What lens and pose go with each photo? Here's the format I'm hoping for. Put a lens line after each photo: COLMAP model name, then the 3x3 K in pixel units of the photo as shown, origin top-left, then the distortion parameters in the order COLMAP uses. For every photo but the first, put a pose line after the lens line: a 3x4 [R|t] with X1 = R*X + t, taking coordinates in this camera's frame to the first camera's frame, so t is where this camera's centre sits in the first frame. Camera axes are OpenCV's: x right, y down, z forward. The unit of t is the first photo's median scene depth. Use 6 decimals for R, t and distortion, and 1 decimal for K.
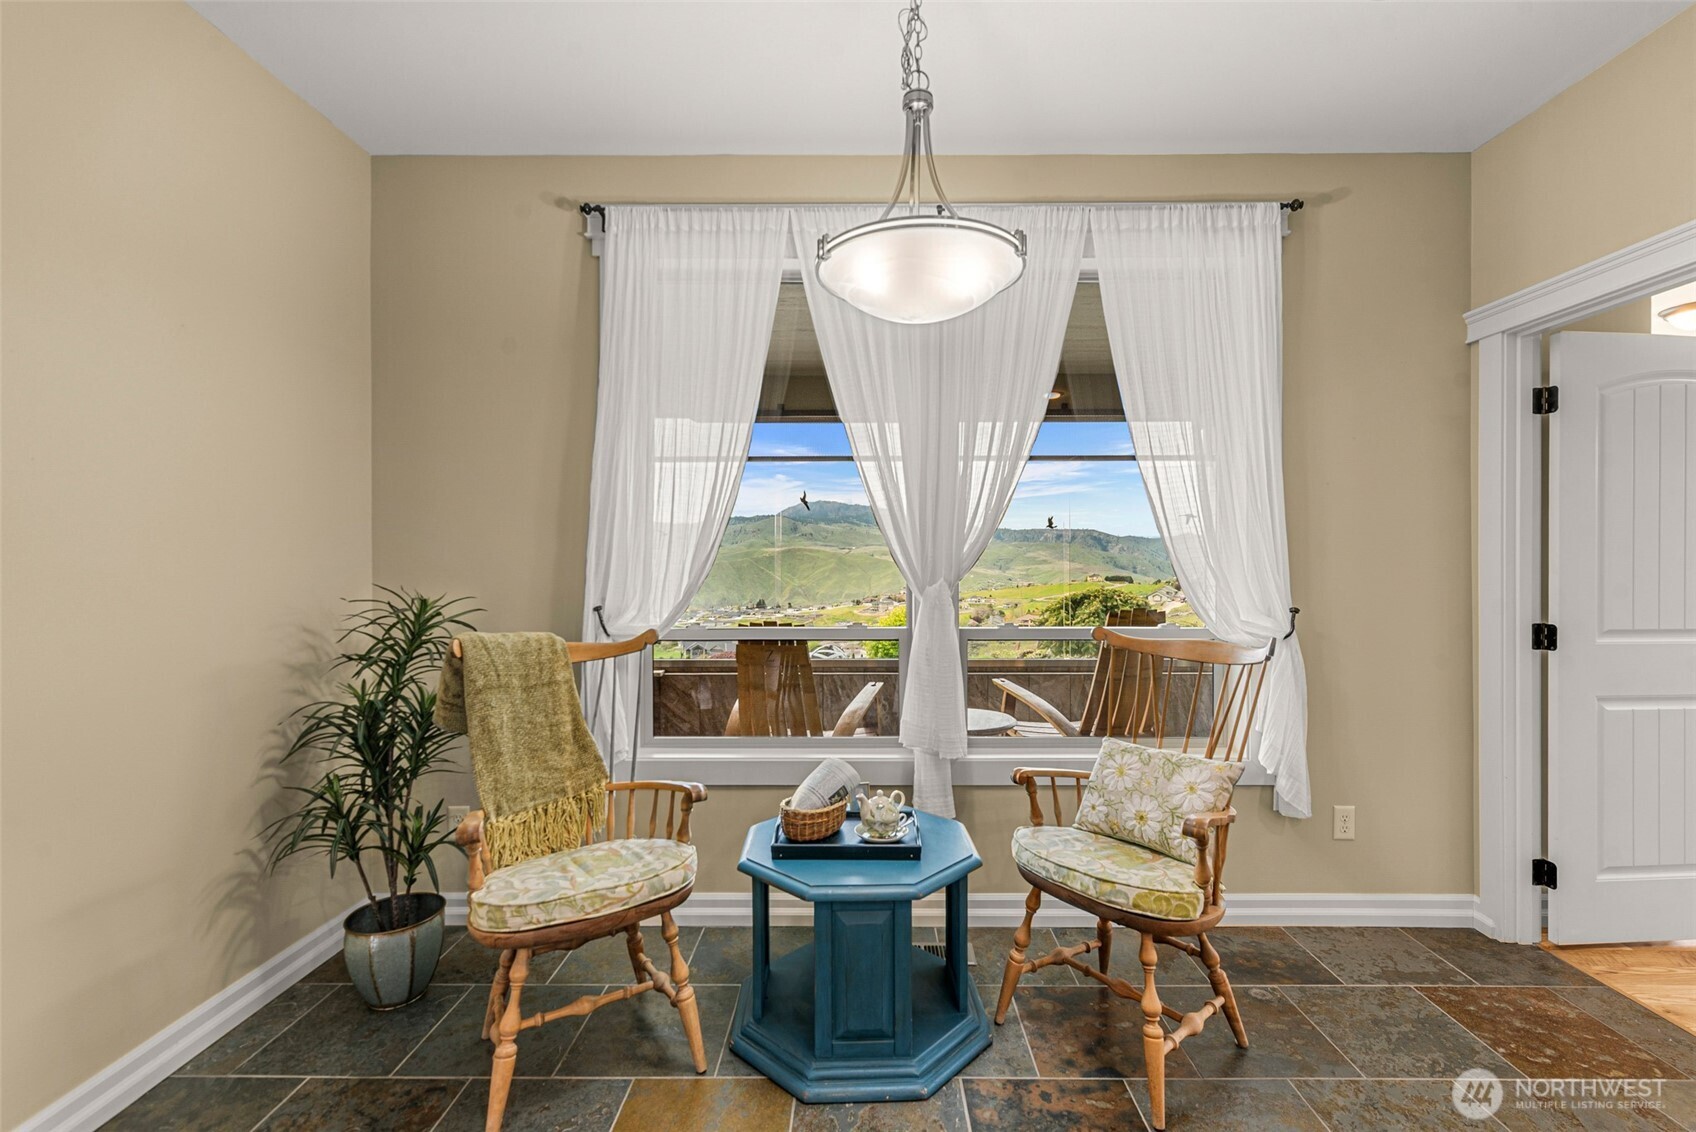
lens RADIAL K [[737.0, 0, 869.5], [0, 737.0, 569.7], [0, 0, 1]] dist [-0.002025, 0.004273]
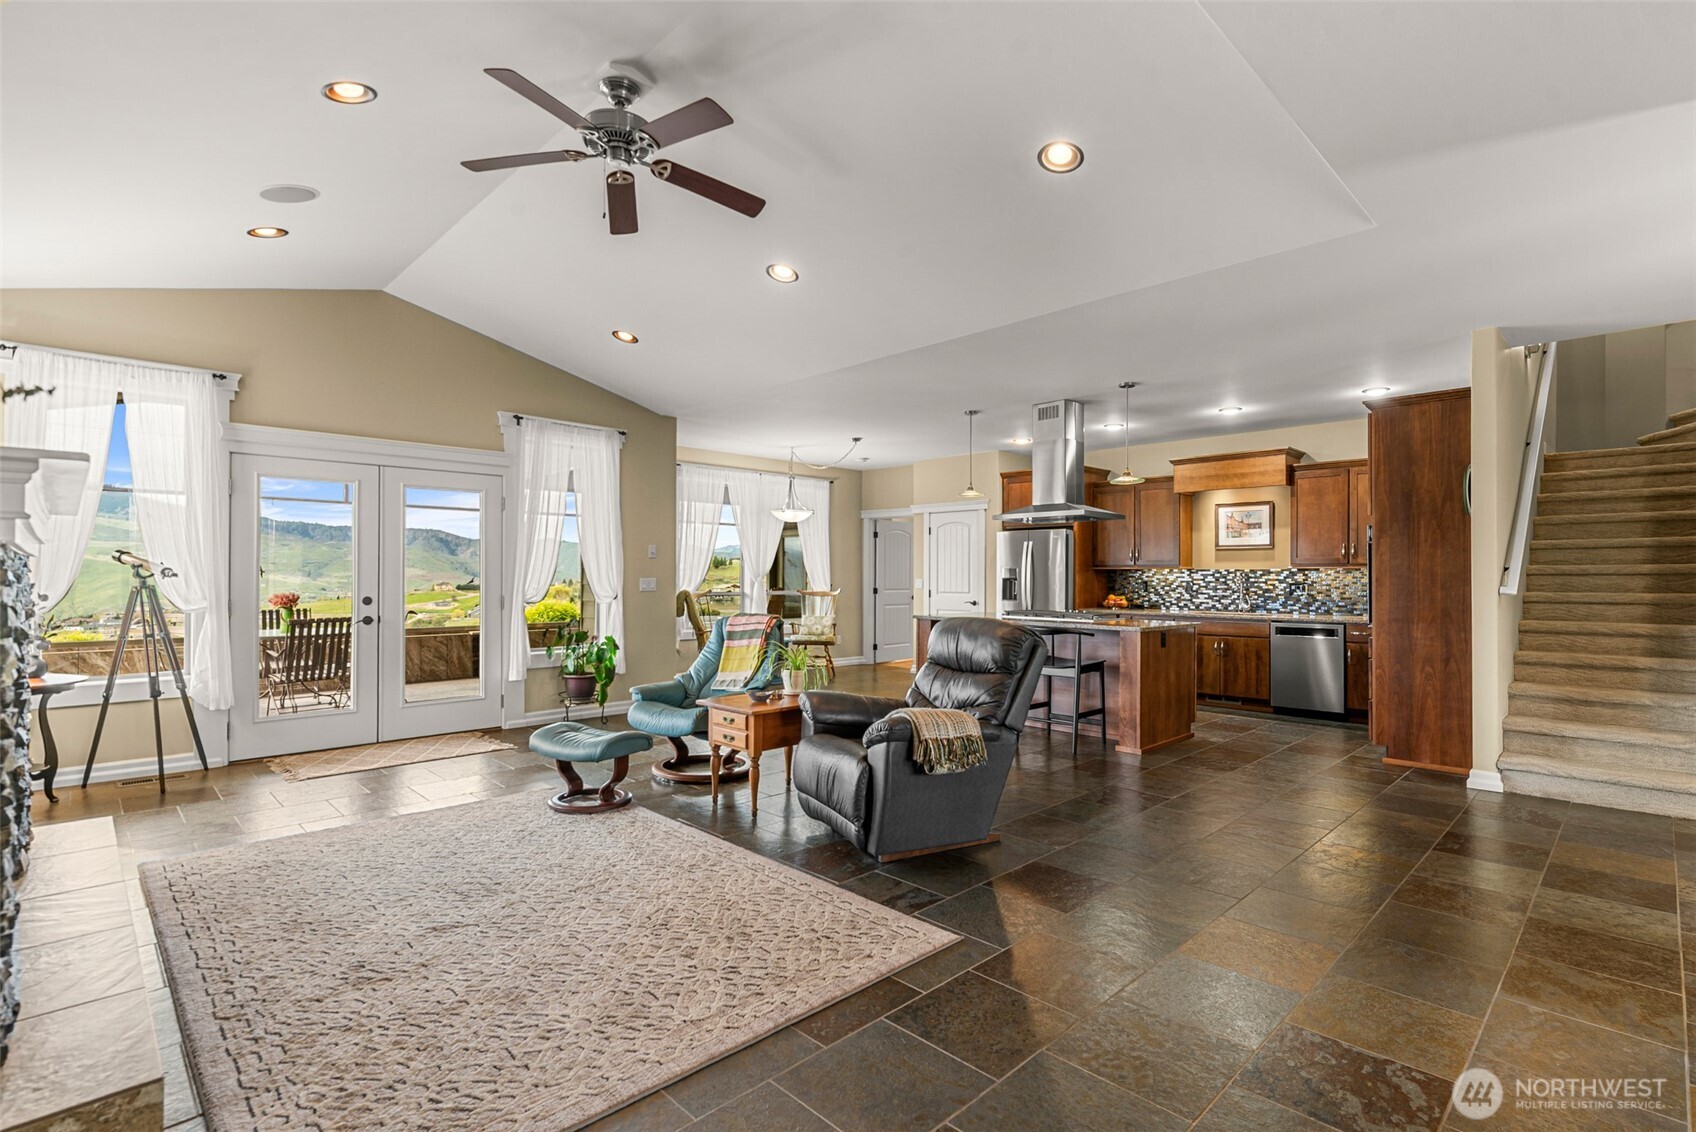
lens RADIAL K [[809.2, 0, 830.2], [0, 809.2, 563.6], [0, 0, 1]] dist [-0.000812, 0.002138]
pose [[0.731502, 0.014595, 0.681683, -2.369601], [-0.003249, 0.999834, -0.017920, 0.019104], [-0.681831, 0.010894, 0.731428, -2.154560]]
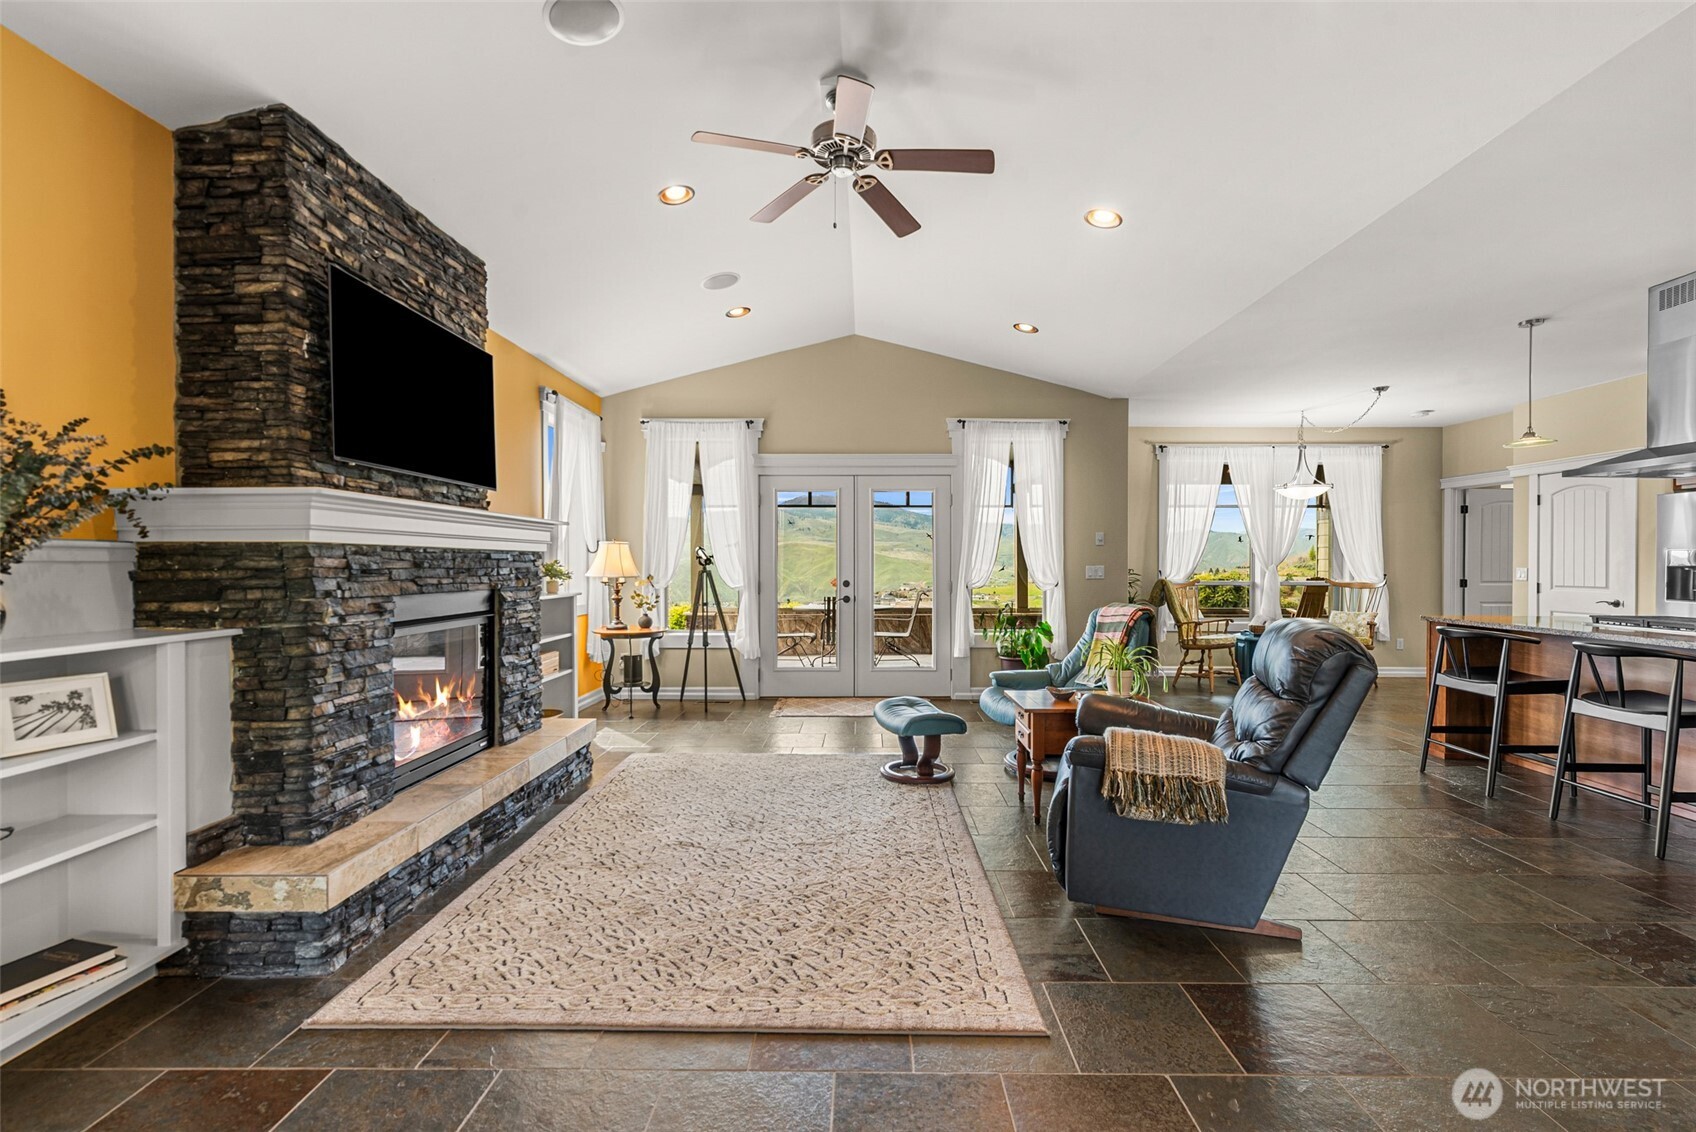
lens RADIAL K [[737.0, 0, 851.2], [0, 737.0, 573.1], [0, 0, 1]] dist [-0.002025, 0.004273]
pose [[0.999800, 0.002648, -0.019845, -1.665566], [-0.002438, 0.999941, 0.010569, 0.021619], [0.019872, -0.010519, 0.999747, -2.231102]]
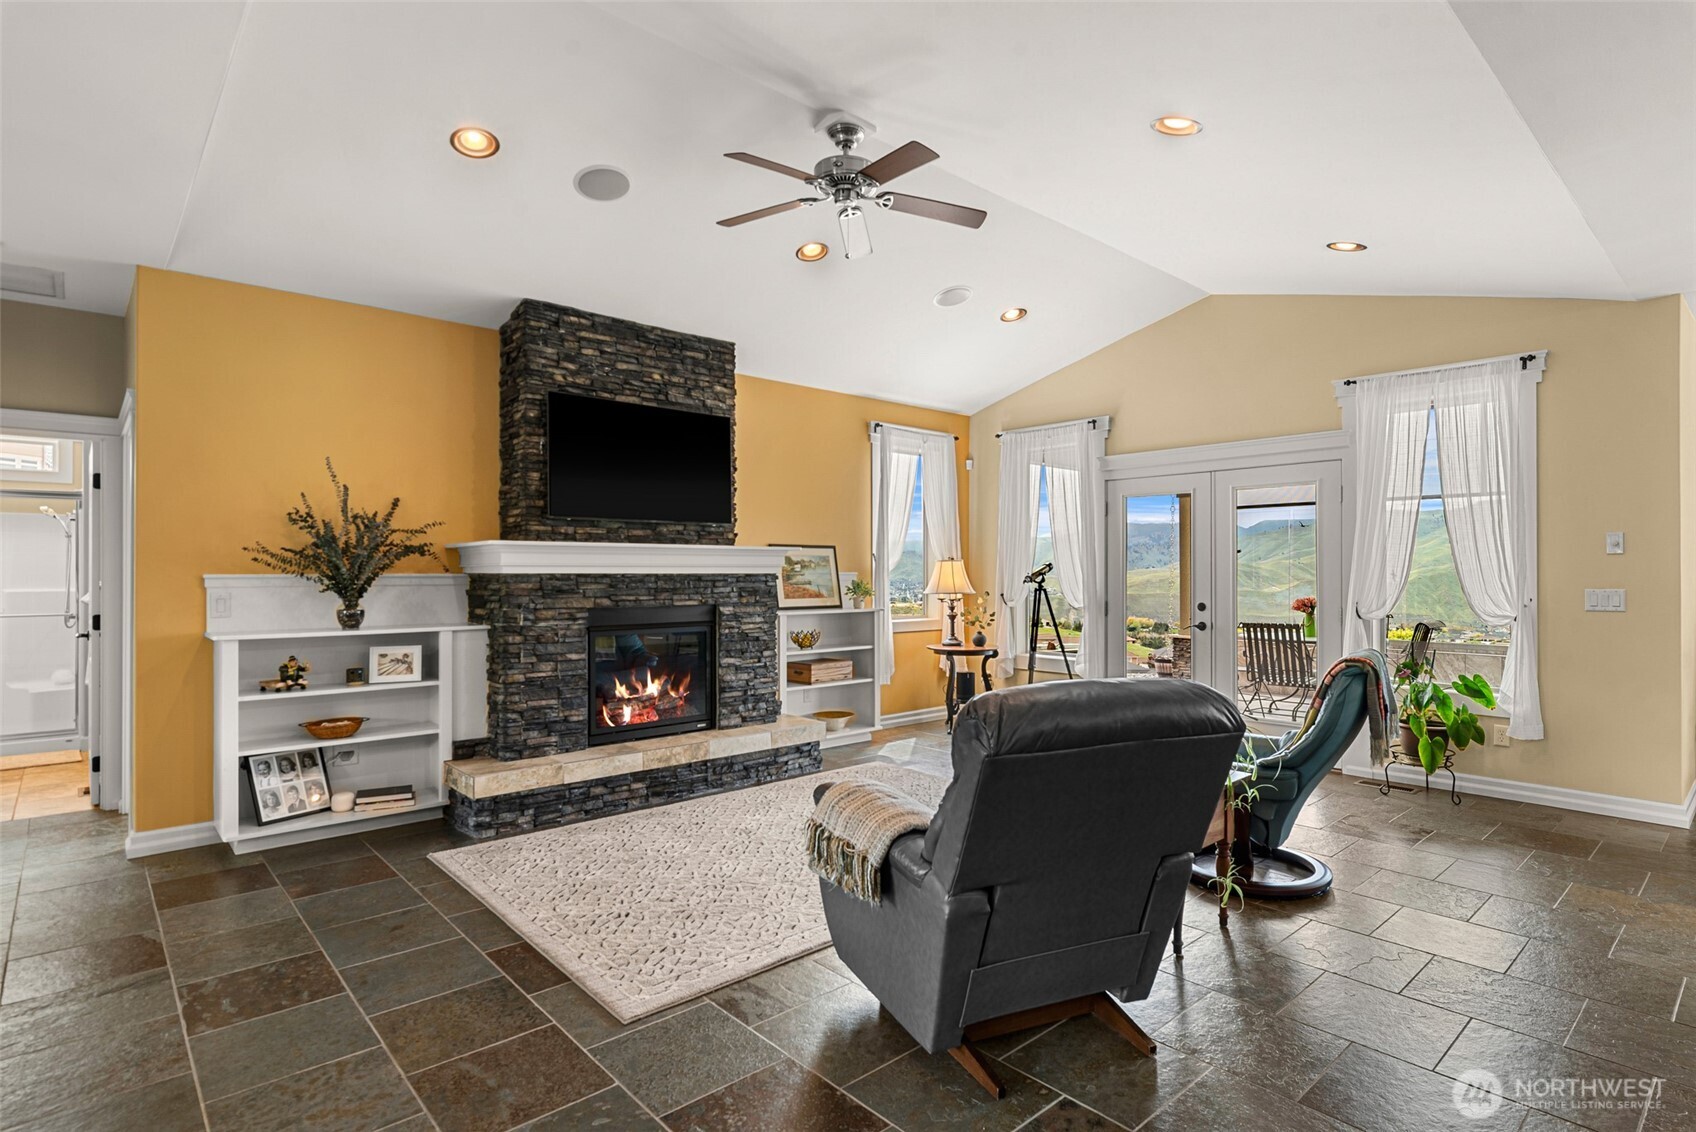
lens RADIAL K [[856.3, 0, 881.9], [0, 856.3, 573.2], [0, 0, 1]] dist [0.014815, -0.000535]
pose [[0.675941, 0.003503, -0.736947, -0.508457], [-0.002663, 0.999994, 0.002311, -0.014416], [0.736951, 0.000401, 0.675947, -1.915379]]
